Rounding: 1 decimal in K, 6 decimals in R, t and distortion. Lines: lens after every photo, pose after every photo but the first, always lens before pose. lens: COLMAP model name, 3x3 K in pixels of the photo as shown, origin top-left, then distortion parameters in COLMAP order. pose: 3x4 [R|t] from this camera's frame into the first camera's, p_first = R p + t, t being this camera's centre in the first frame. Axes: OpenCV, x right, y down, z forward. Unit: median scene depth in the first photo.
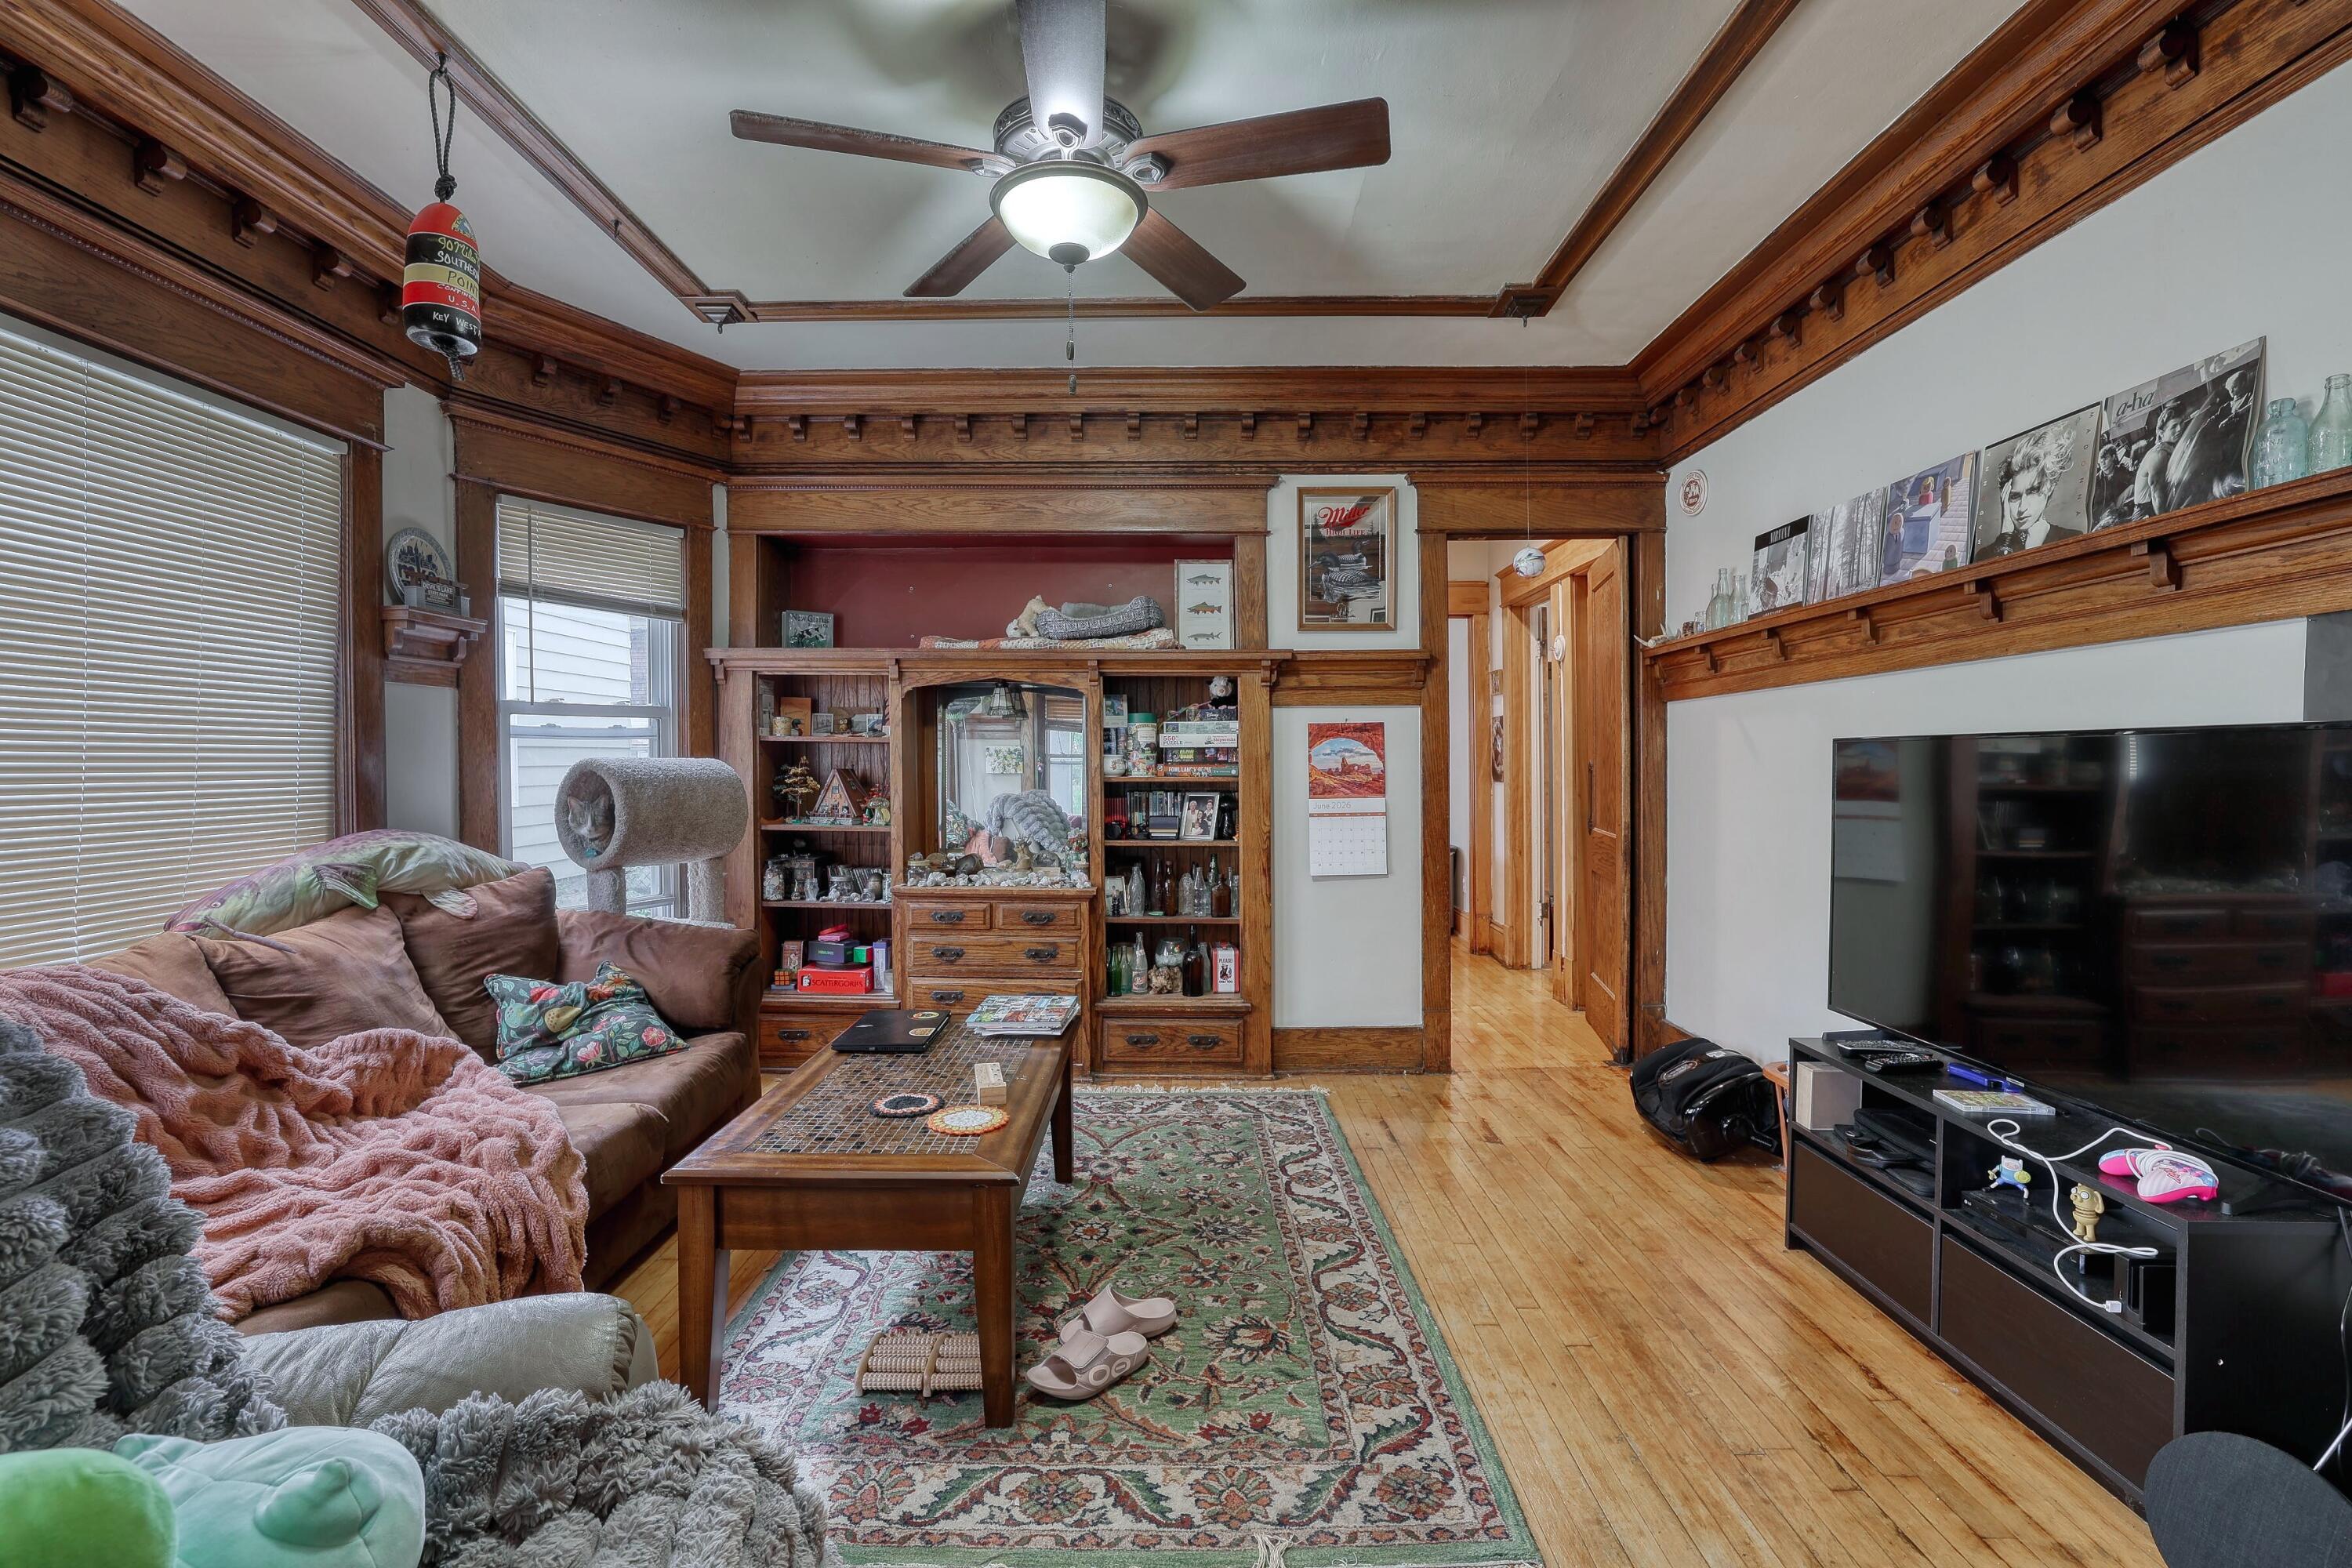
lens RADIAL K [[1016.3, 0, 1174.9], [0, 1016.3, 780.2], [0, 0, 1]] dist [-0.036703, 0.012864]
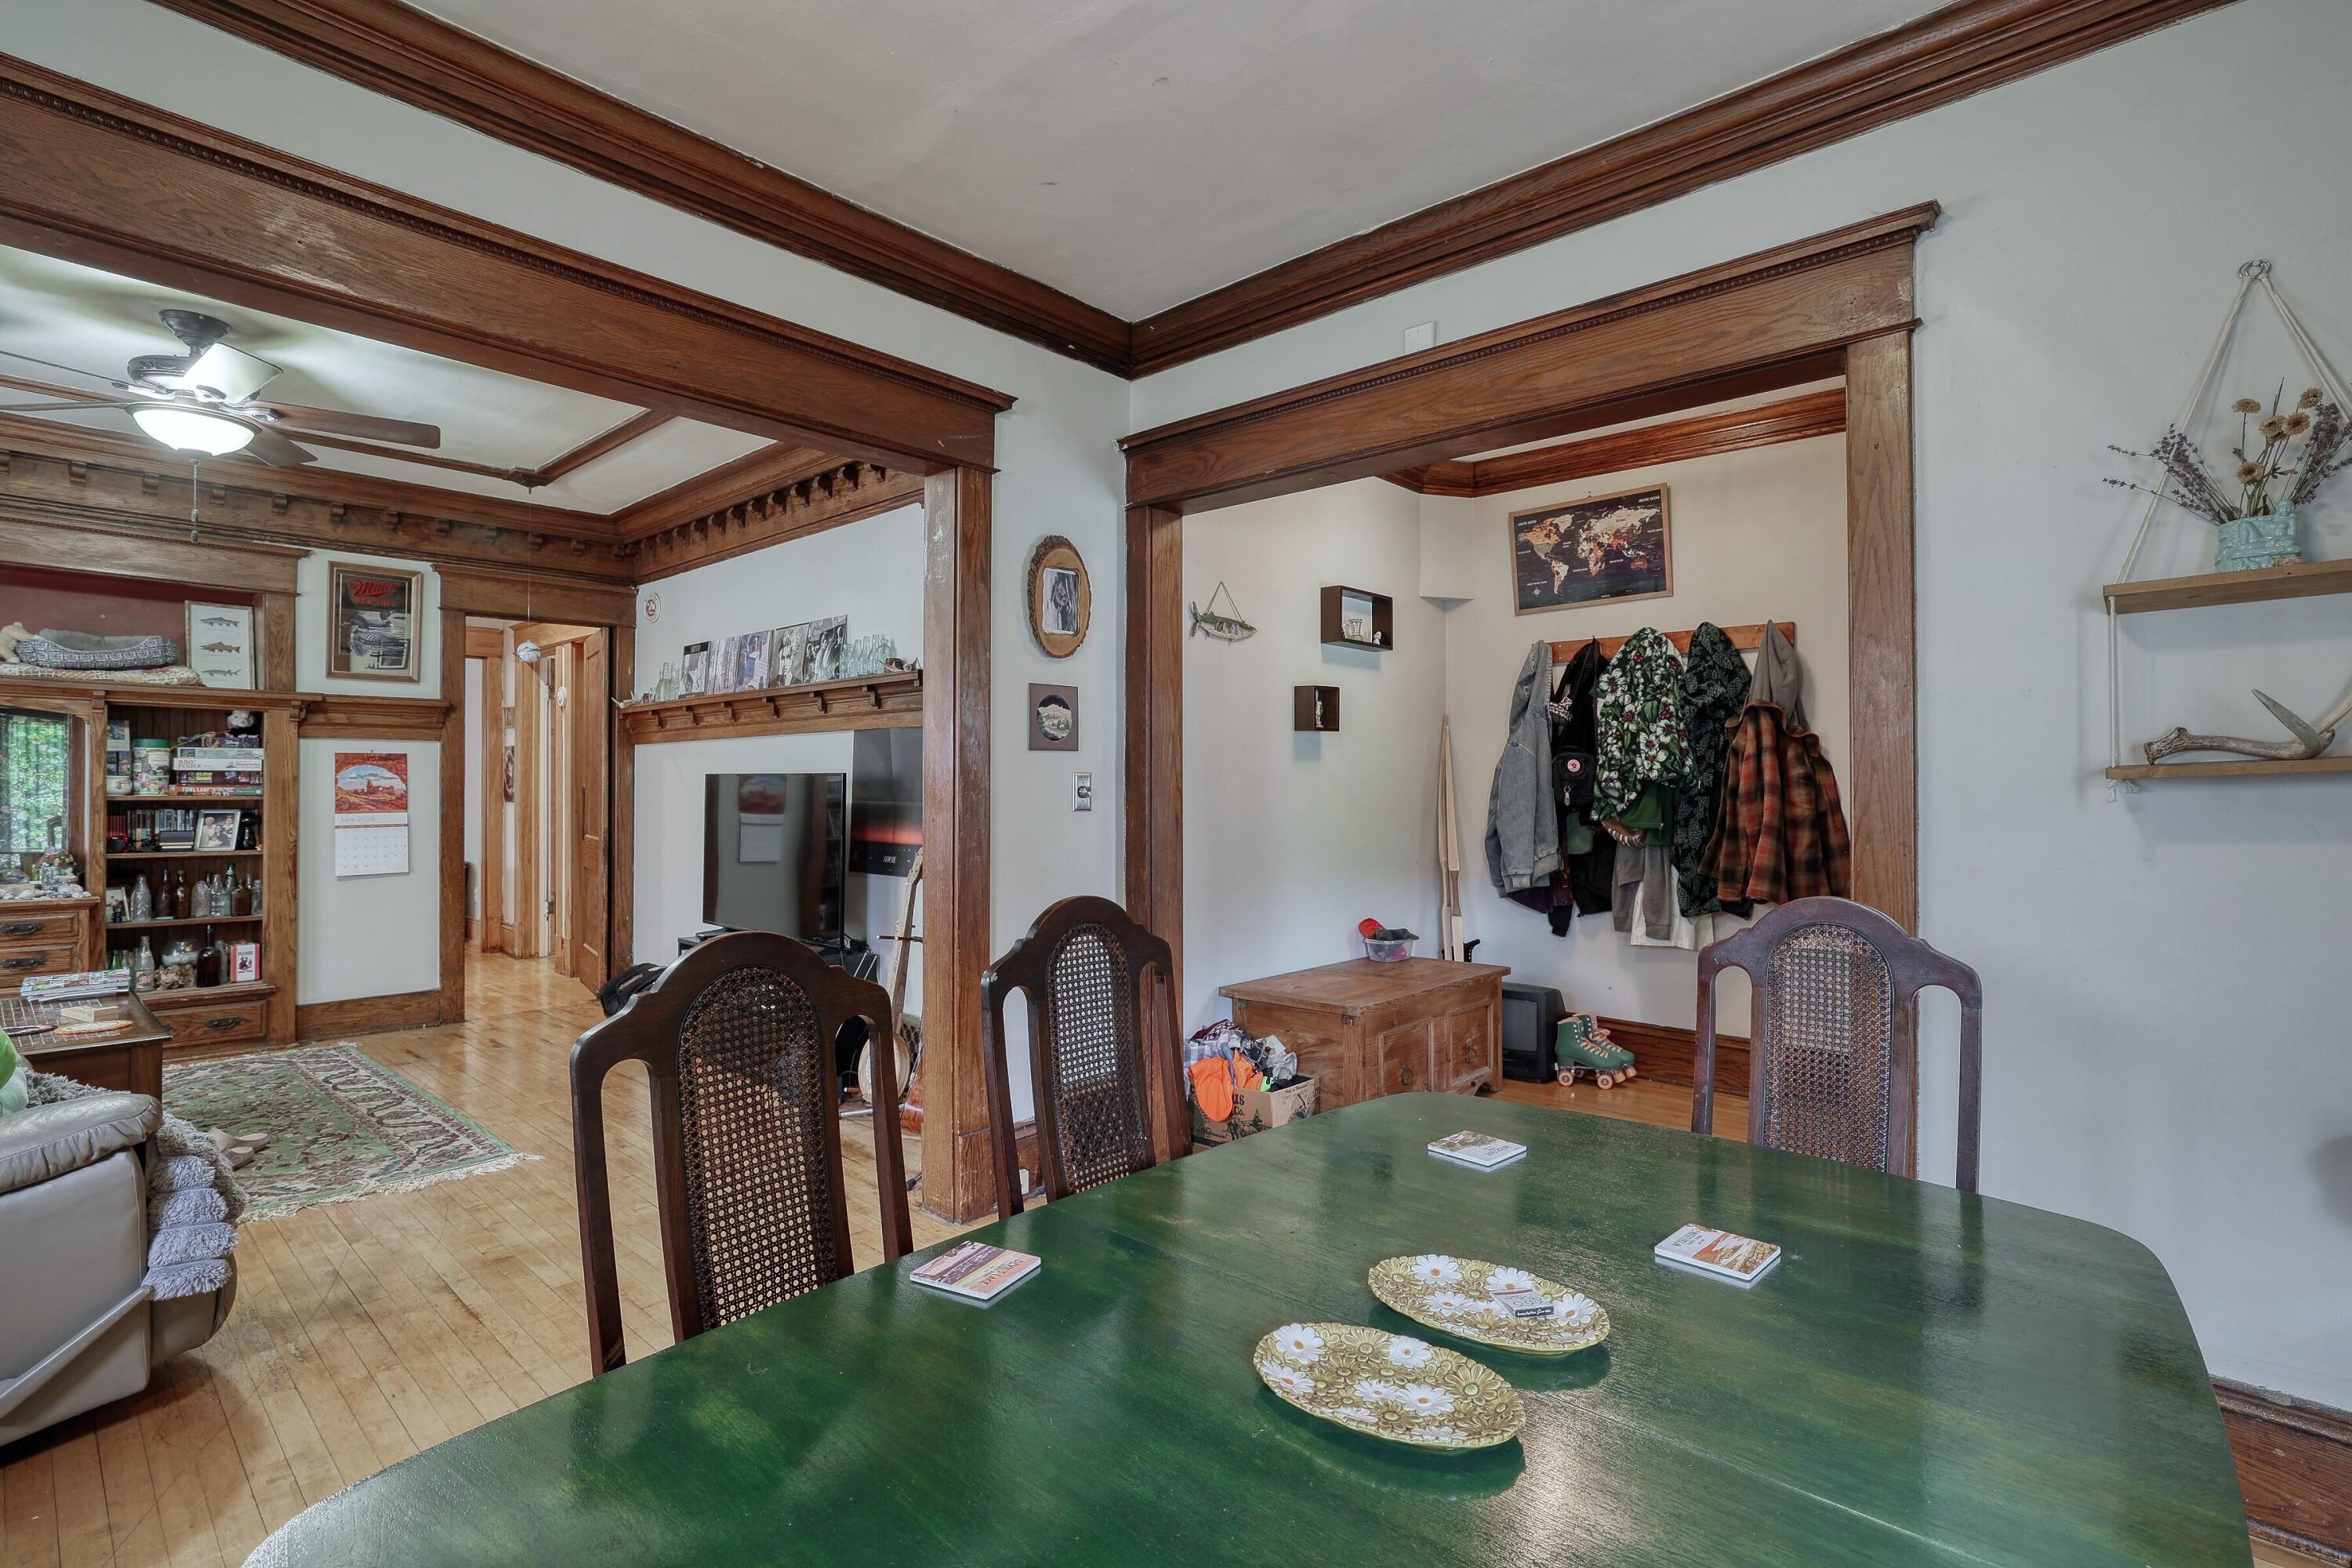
lens RADIAL K [[1129.7, 0, 1170.7], [0, 1129.7, 767.7], [0, 0, 1]] dist [-0.018066, 0.011668]
pose [[0.672616, 0.017888, 0.739775, -0.263520], [0.006685, 0.999520, -0.030247, 0.014008], [-0.739961, 0.025290, 0.672174, -0.902081]]
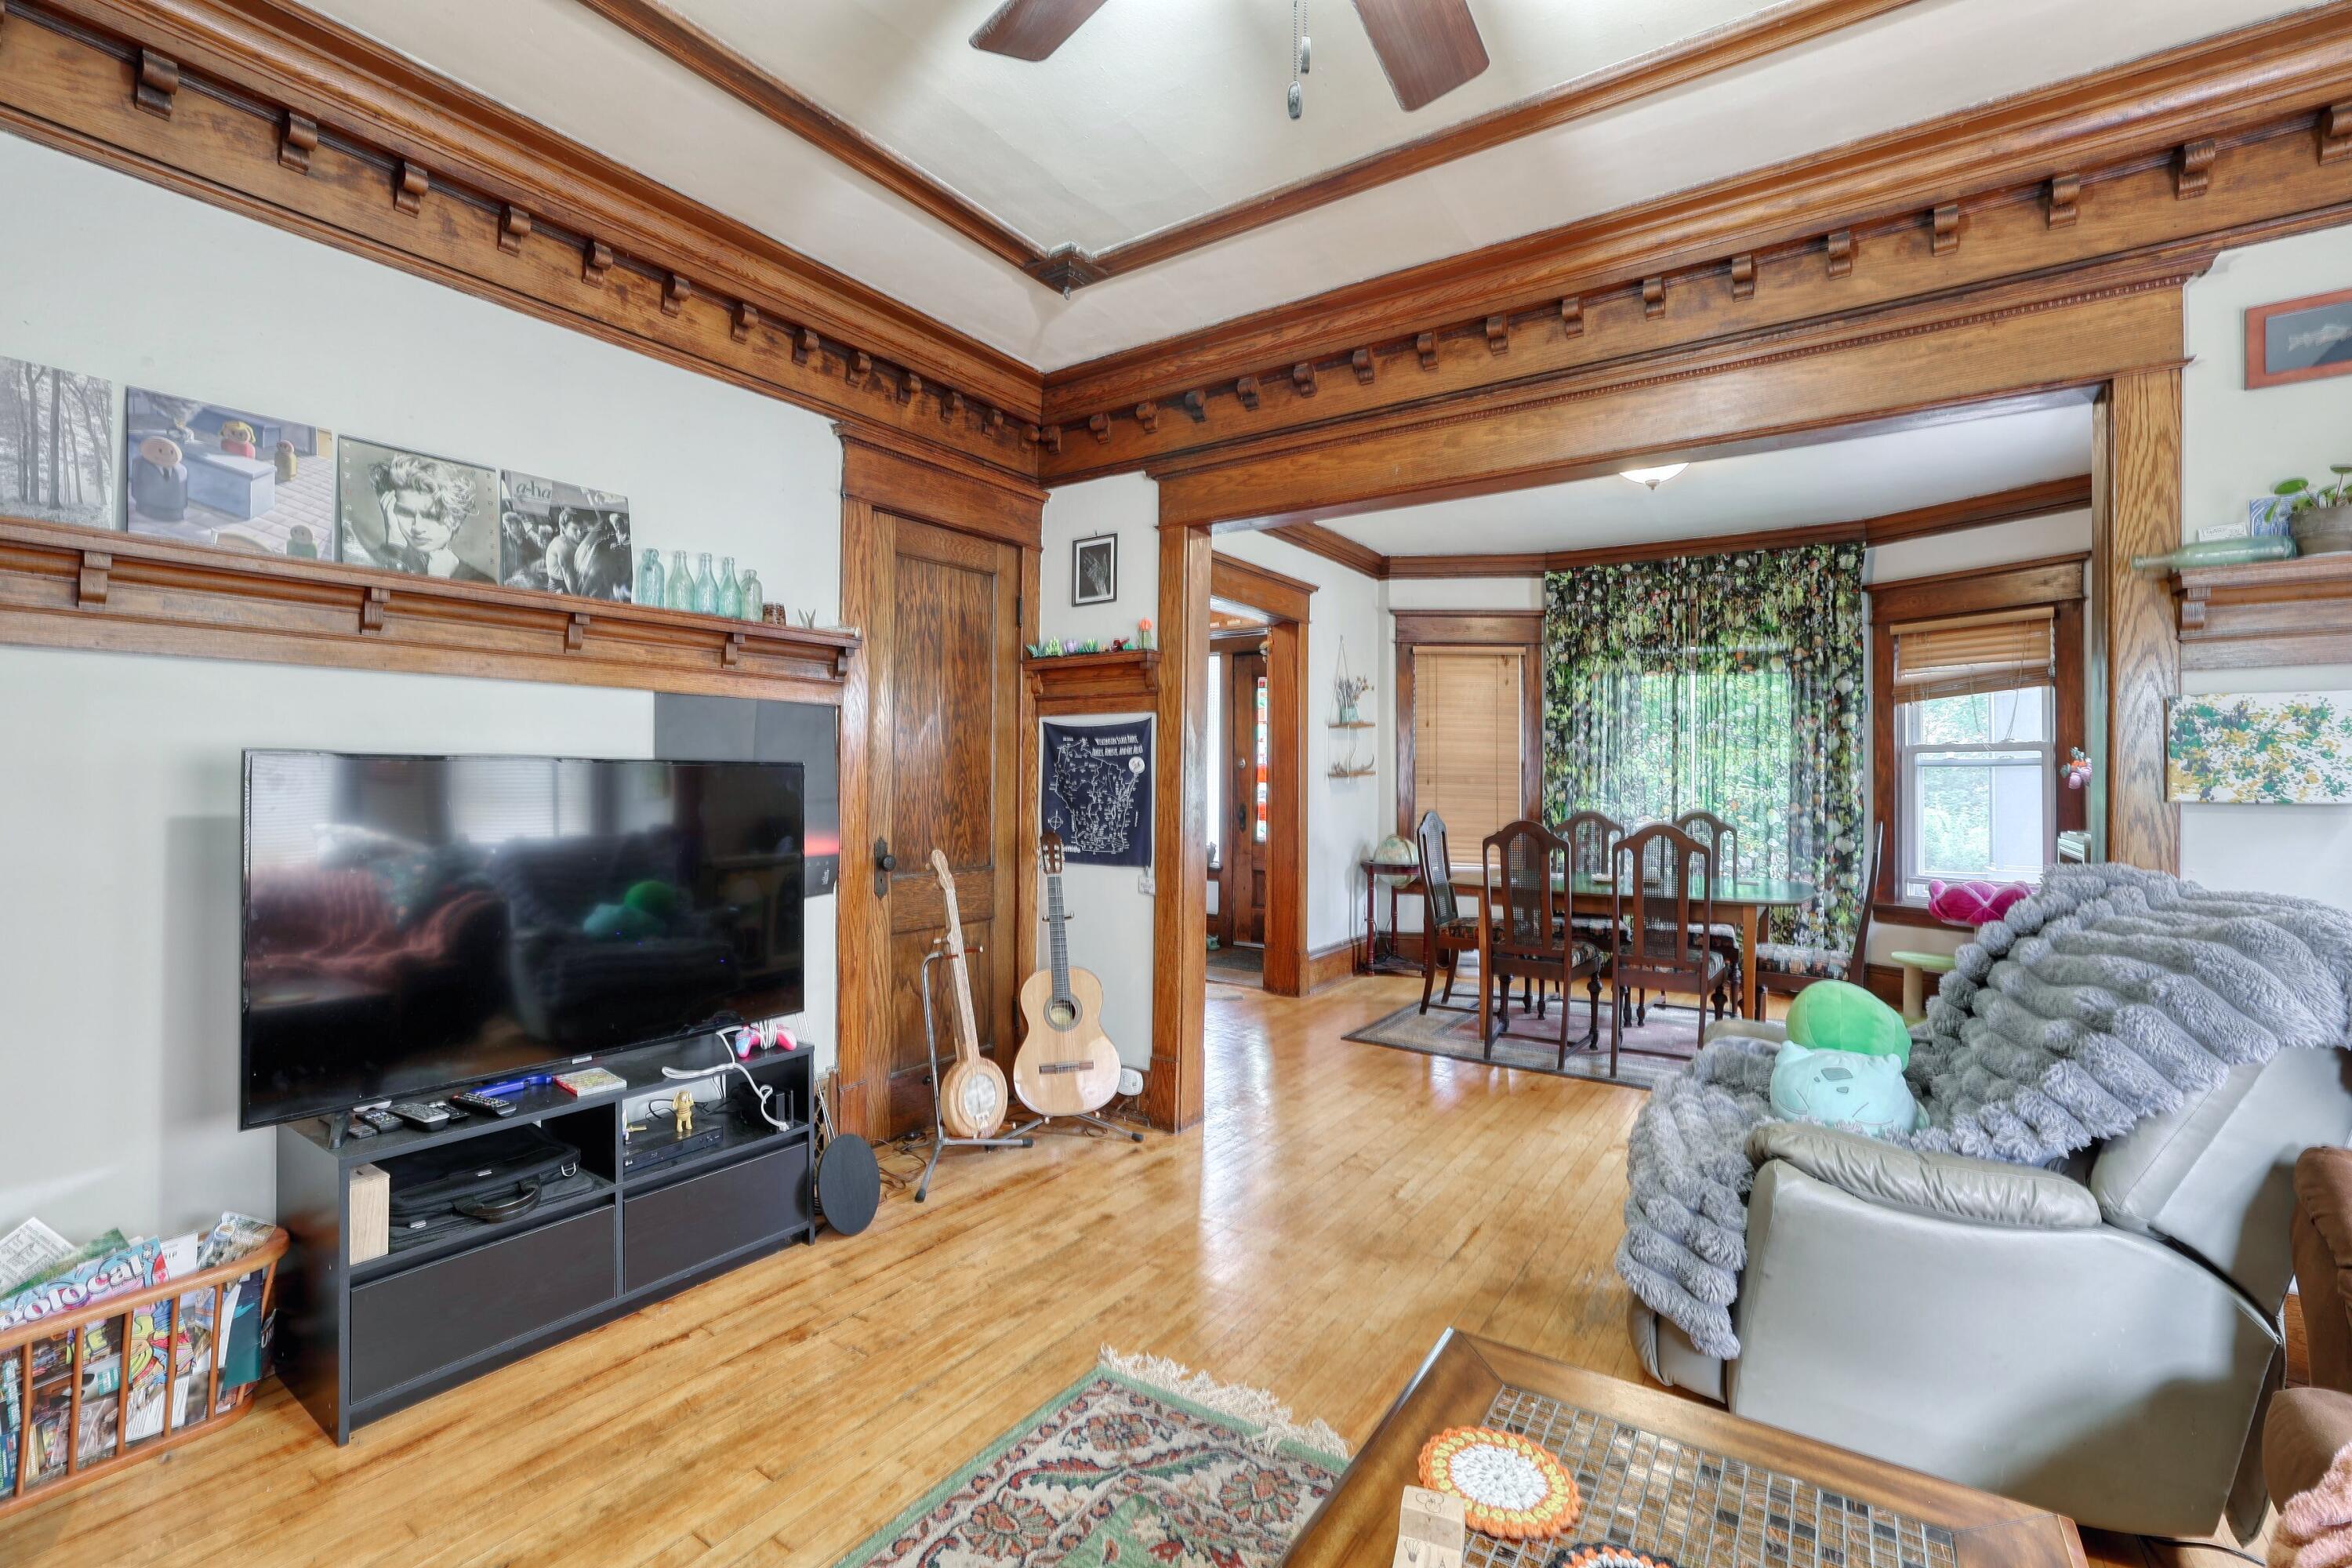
lens RADIAL K [[1016.3, 0, 1158.6], [0, 1016.3, 772.6], [0, 0, 1]] dist [-0.036703, 0.012864]
pose [[-0.827942, 0.004816, 0.560794, -0.251118], [0.009081, 0.999947, 0.004820, -0.020512], [-0.560741, 0.009084, -0.827942, 1.093336]]
